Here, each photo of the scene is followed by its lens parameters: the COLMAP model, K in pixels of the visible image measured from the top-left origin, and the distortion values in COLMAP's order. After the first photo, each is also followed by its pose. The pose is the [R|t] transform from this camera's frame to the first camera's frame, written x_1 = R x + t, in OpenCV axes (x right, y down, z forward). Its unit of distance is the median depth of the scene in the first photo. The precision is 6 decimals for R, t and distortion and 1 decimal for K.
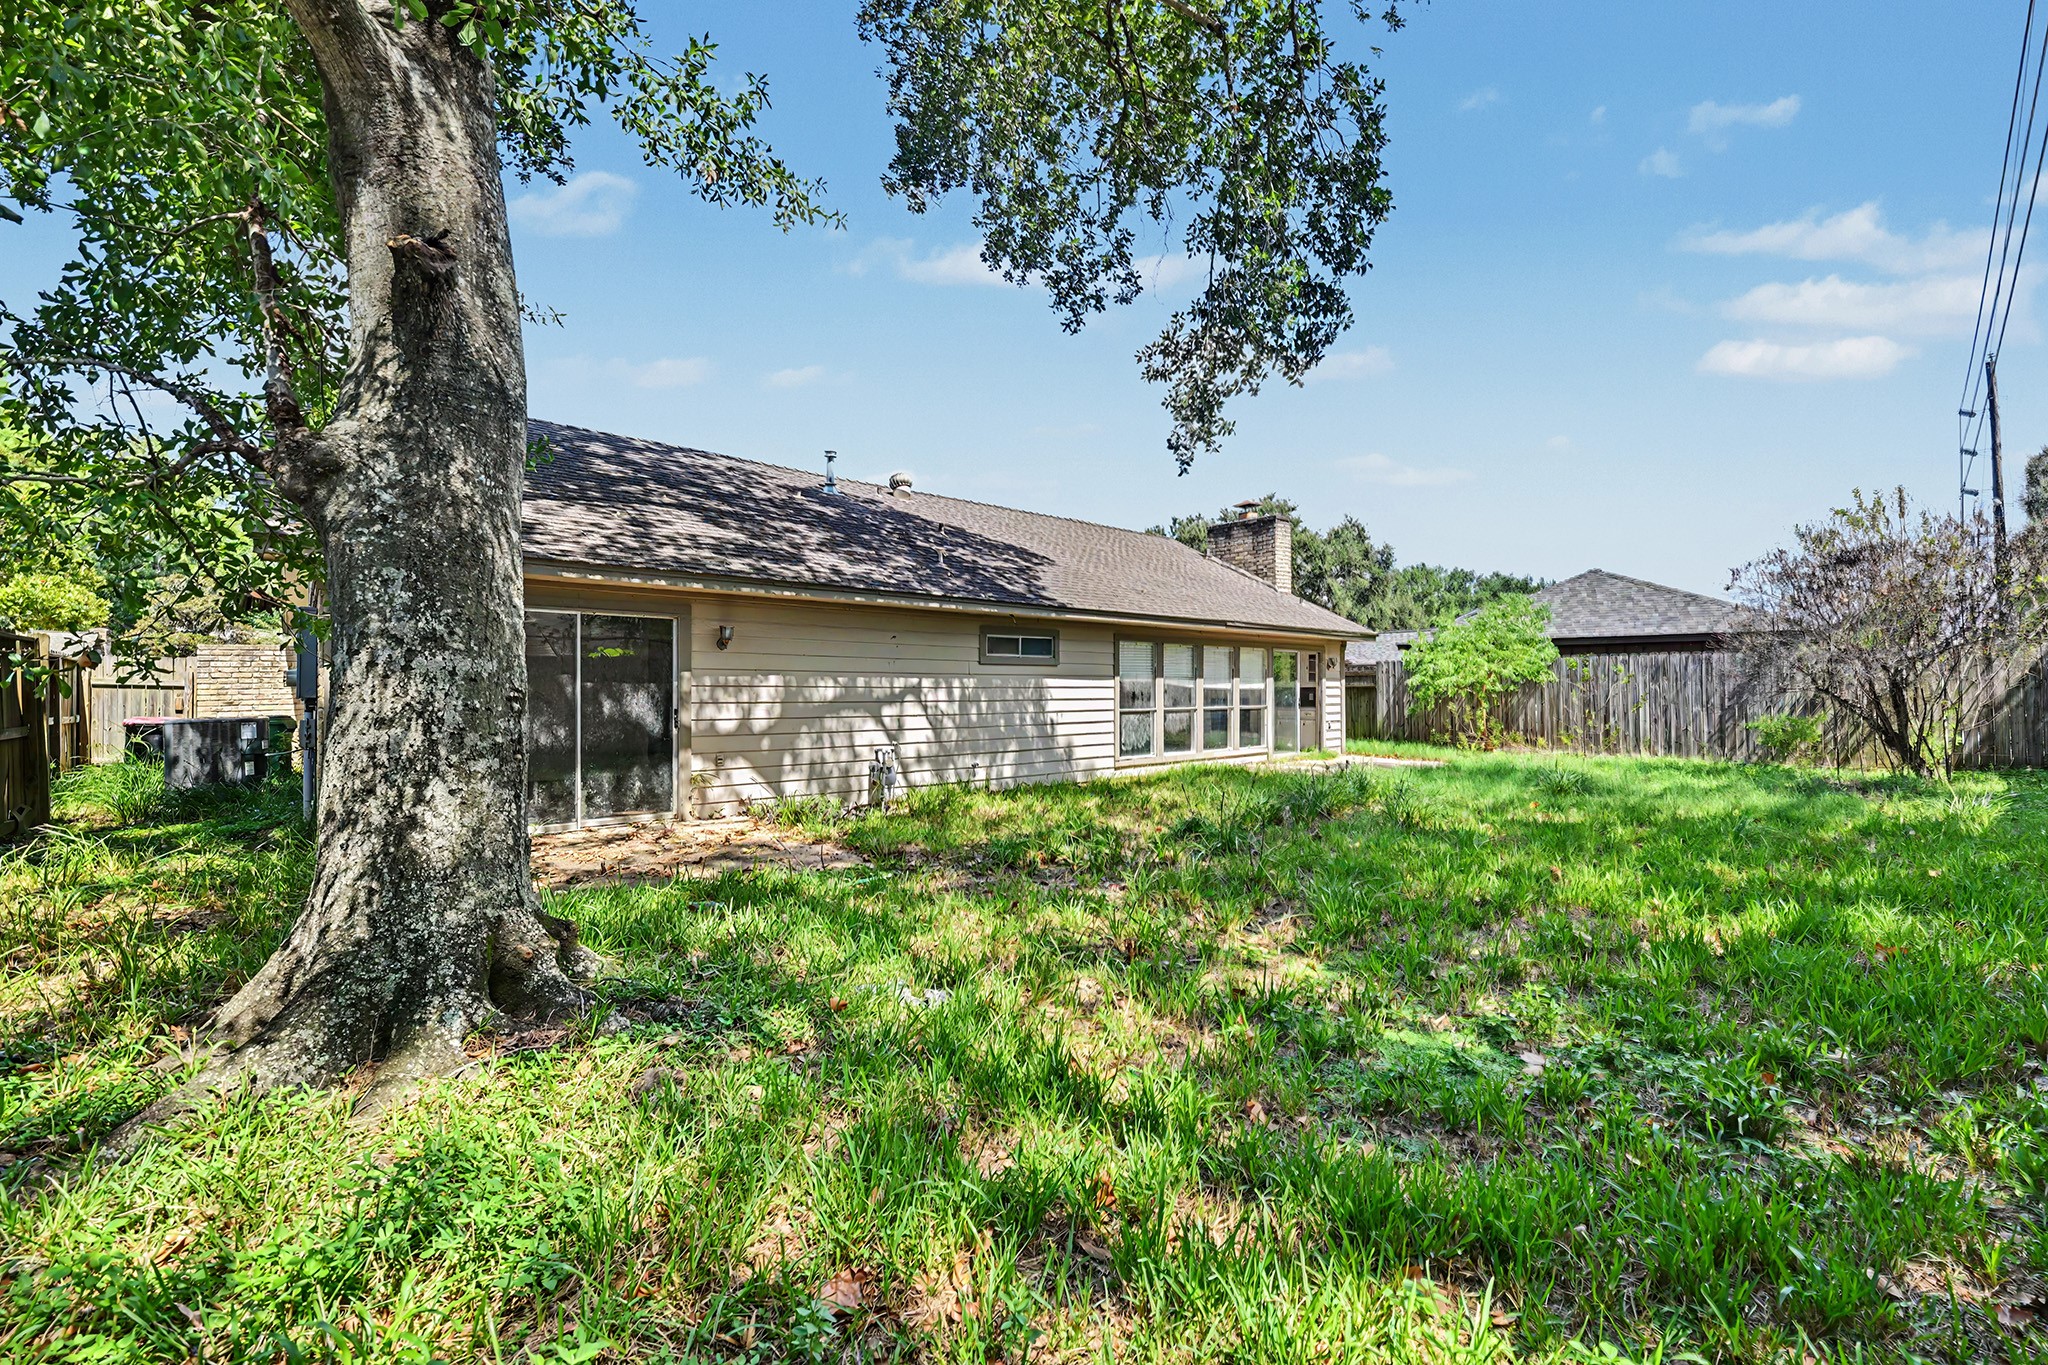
lens RADIAL K [[812.0, 0, 1024.6], [0, 812.0, 683.9], [0, 0, 1]] dist [-0.001088, -0.000101]
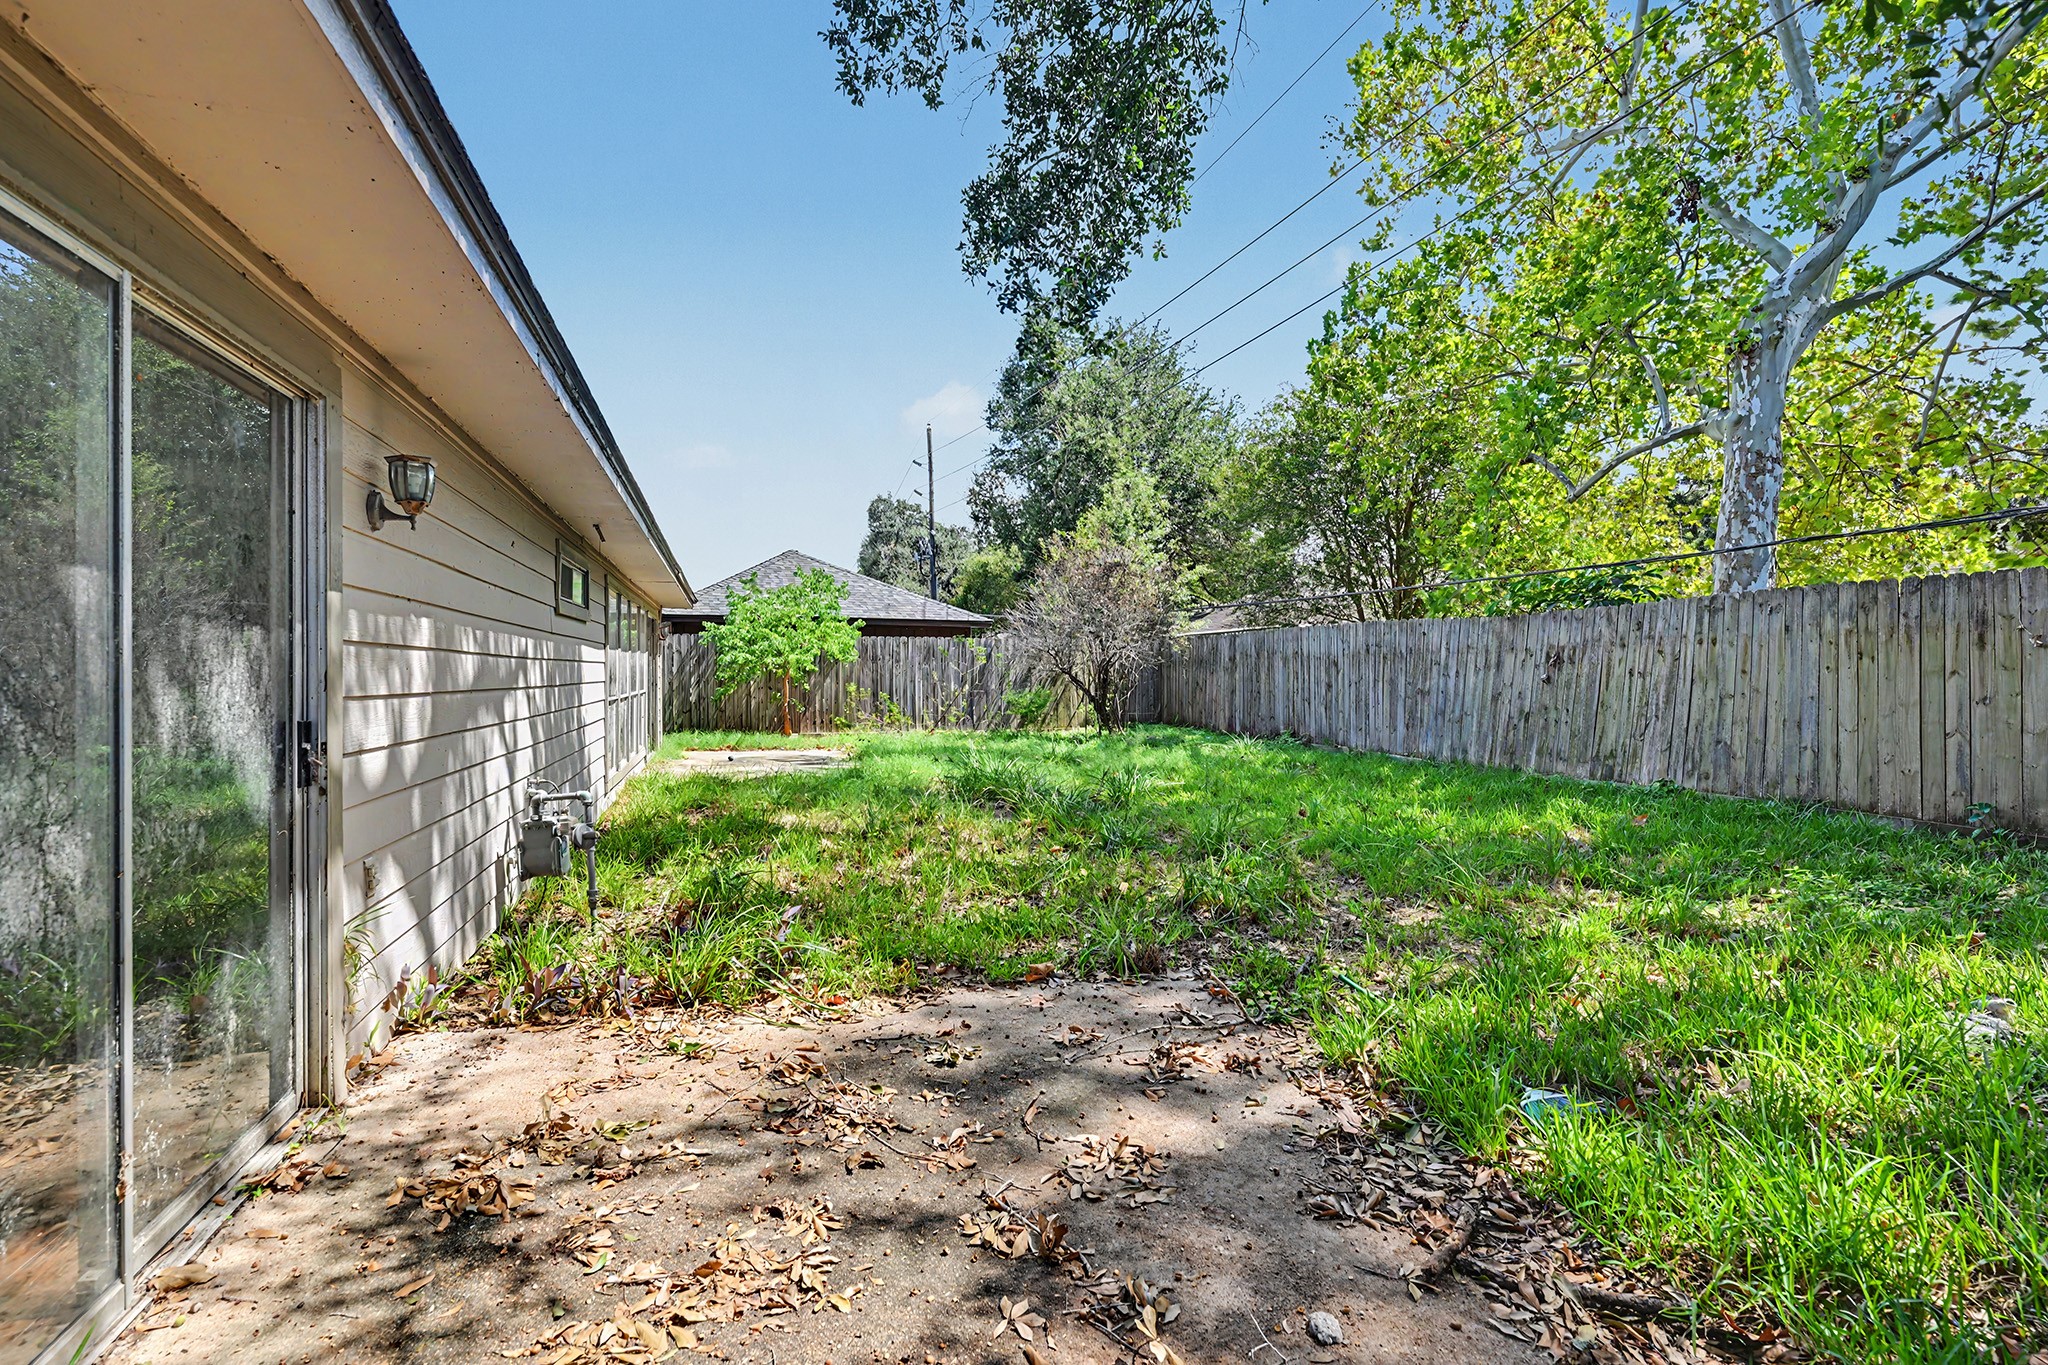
lens RADIAL K [[951.7, 0, 1025.5], [0, 951.7, 676.5], [0, 0, 1]] dist [0.000586, 0.000034]
pose [[0.419546, -0.004854, 0.907721, -0.333937], [-0.003179, 0.999972, 0.006816, 0.007143], [-0.907728, -0.005745, 0.419519, 0.340199]]
